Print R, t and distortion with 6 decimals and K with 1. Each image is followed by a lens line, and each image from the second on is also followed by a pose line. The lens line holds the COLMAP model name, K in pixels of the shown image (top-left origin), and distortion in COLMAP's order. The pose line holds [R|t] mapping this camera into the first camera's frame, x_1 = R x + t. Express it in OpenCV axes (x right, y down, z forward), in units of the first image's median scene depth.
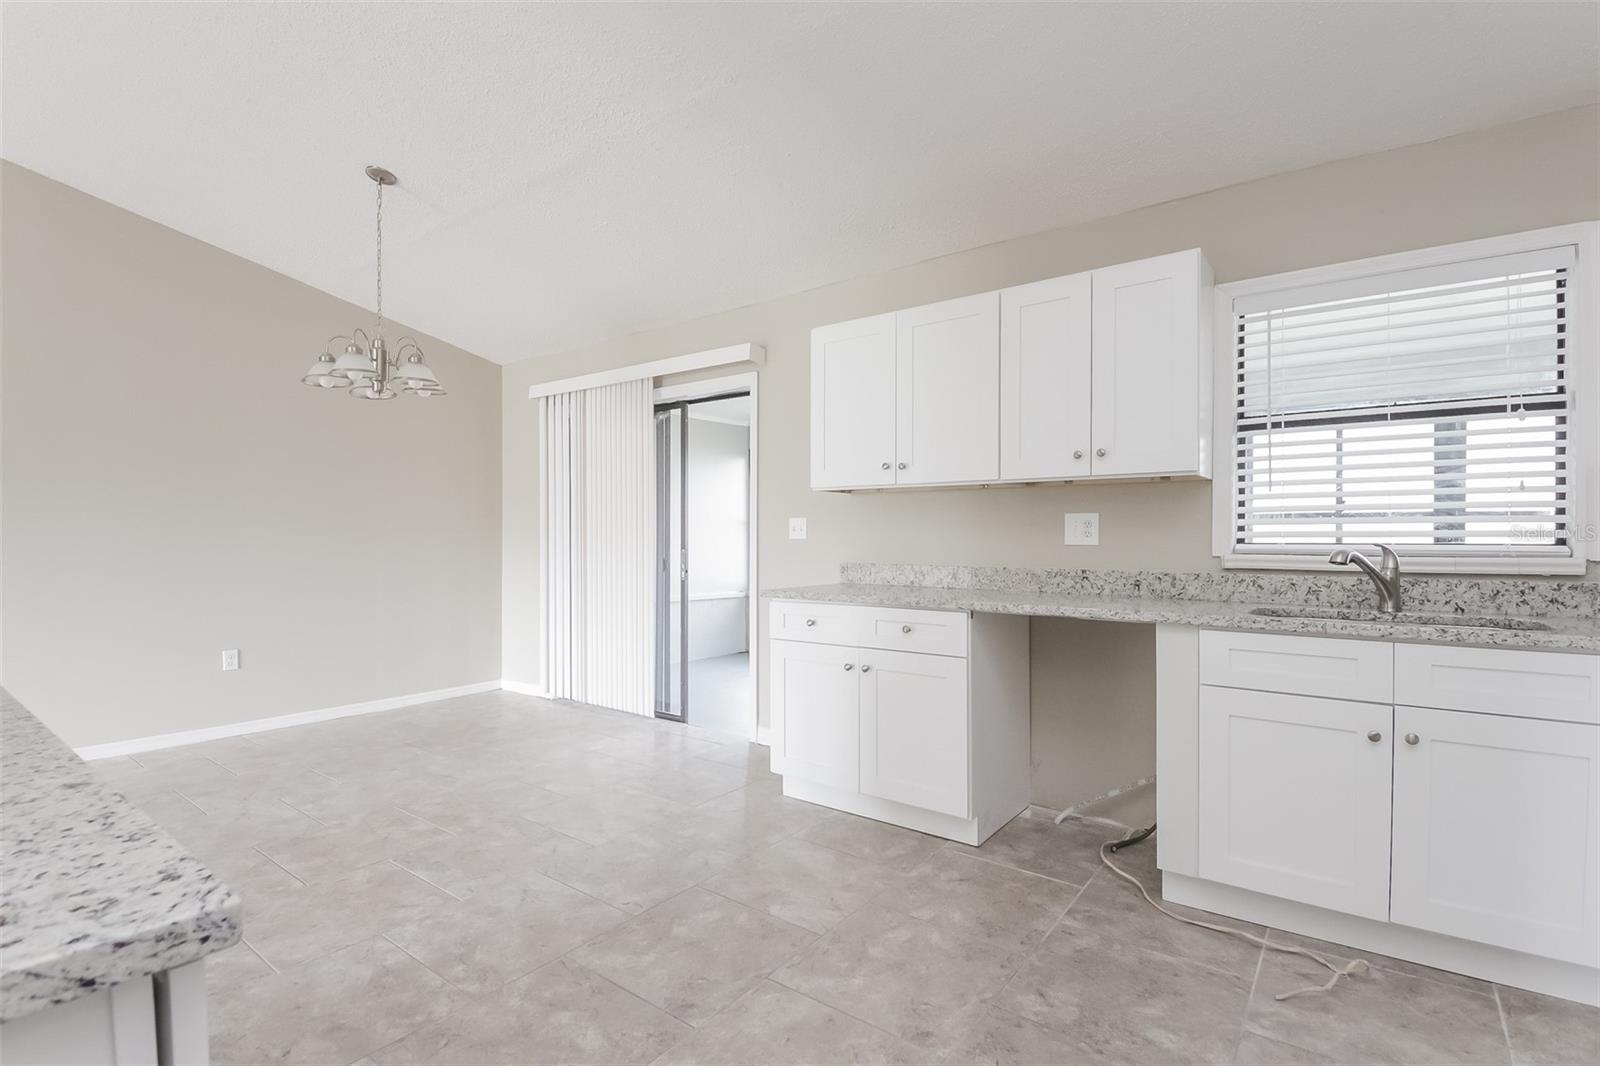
lens RADIAL K [[739.7, 0, 792.6], [0, 739.7, 531.0], [0, 0, 1]] dist [0.039578, -0.038575]
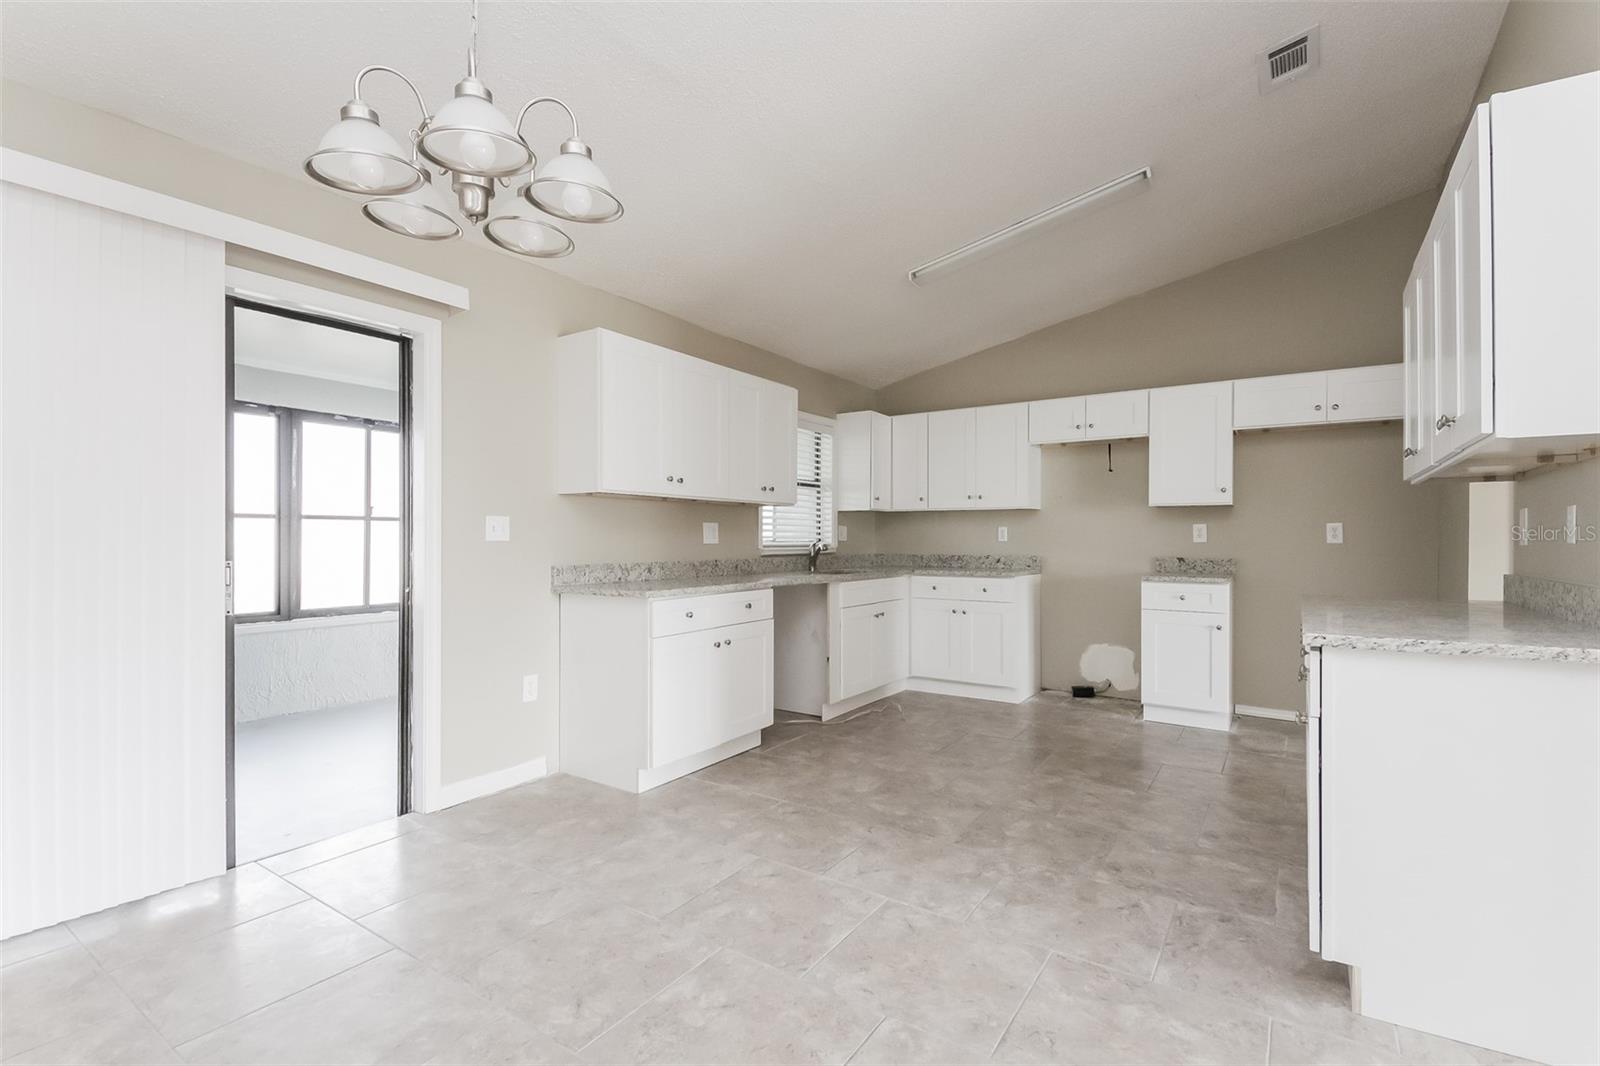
lens RADIAL K [[724.1, 0, 794.8], [0, 724.1, 534.8], [0, 0, 1]] dist [0.058804, -0.036075]
pose [[-0.046422, 0.003336, 0.998916, -1.449403], [-0.007670, 0.999964, -0.003696, 0.006618], [-0.998892, -0.007834, -0.046395, 1.192131]]
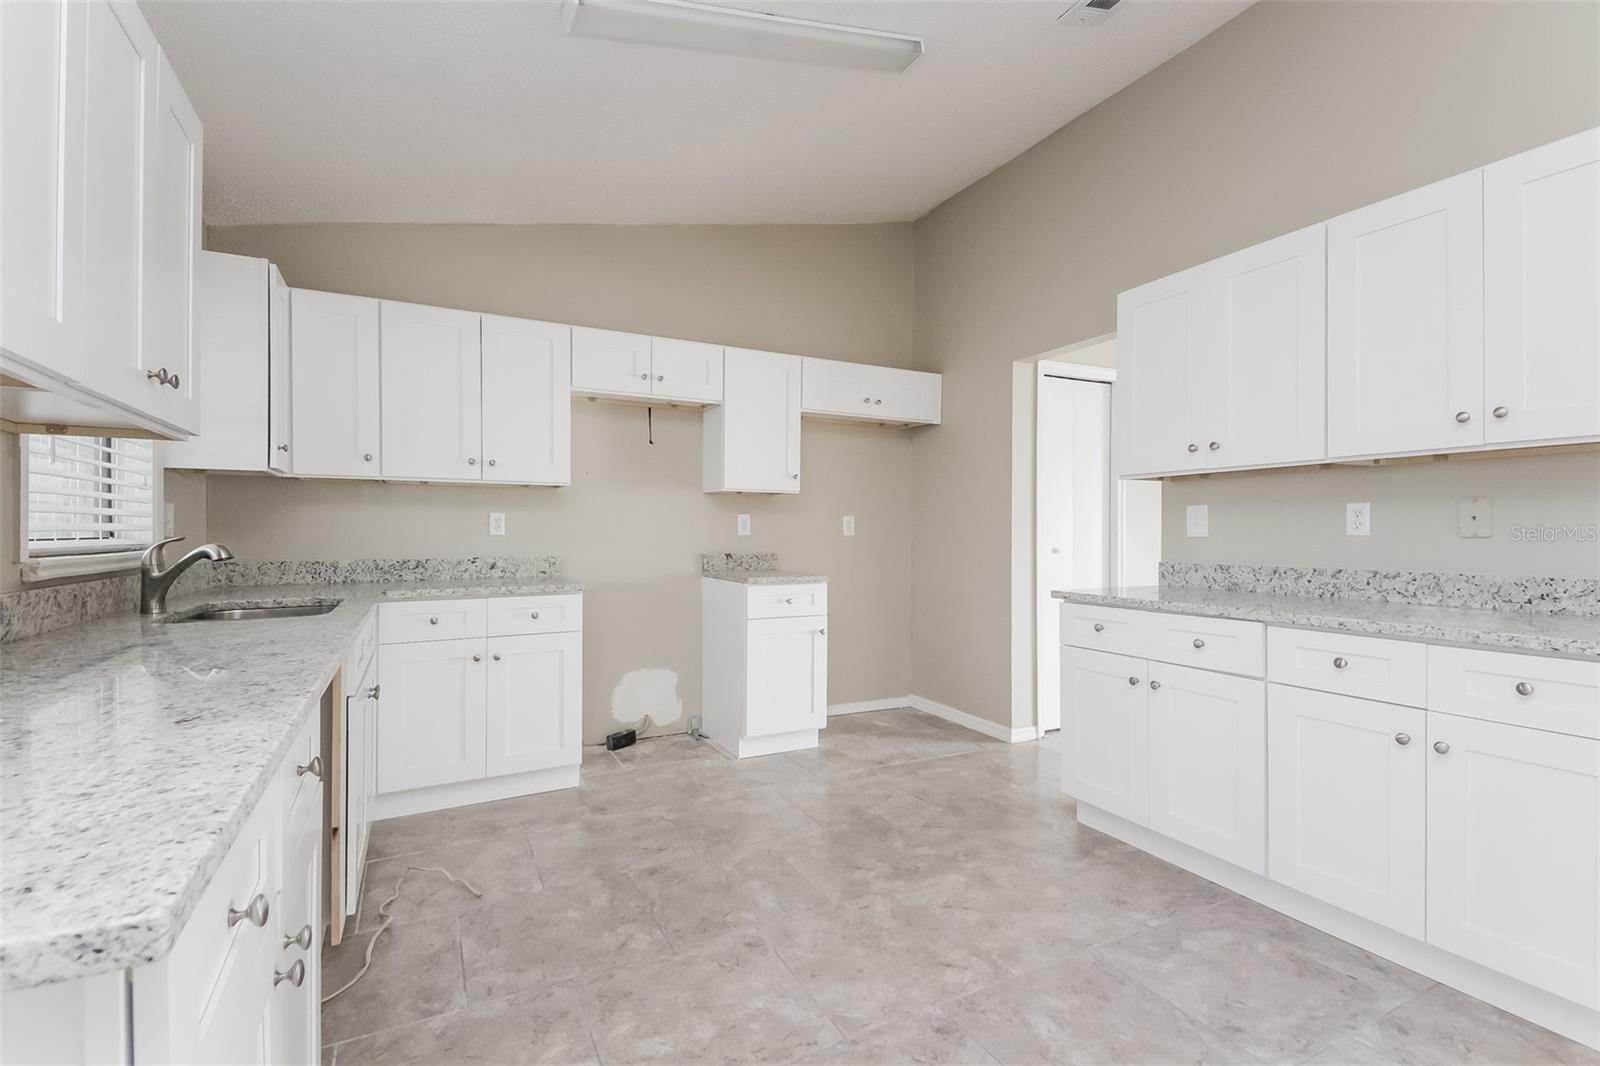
lens RADIAL K [[724.1, 0, 794.8], [0, 724.1, 534.8], [0, 0, 1]] dist [0.058804, -0.036075]
pose [[-0.900125, -0.004987, 0.435603, -0.296103], [-0.005475, 0.999985, 0.000134, 0.009405], [-0.435597, -0.002264, -0.900139, 1.511974]]
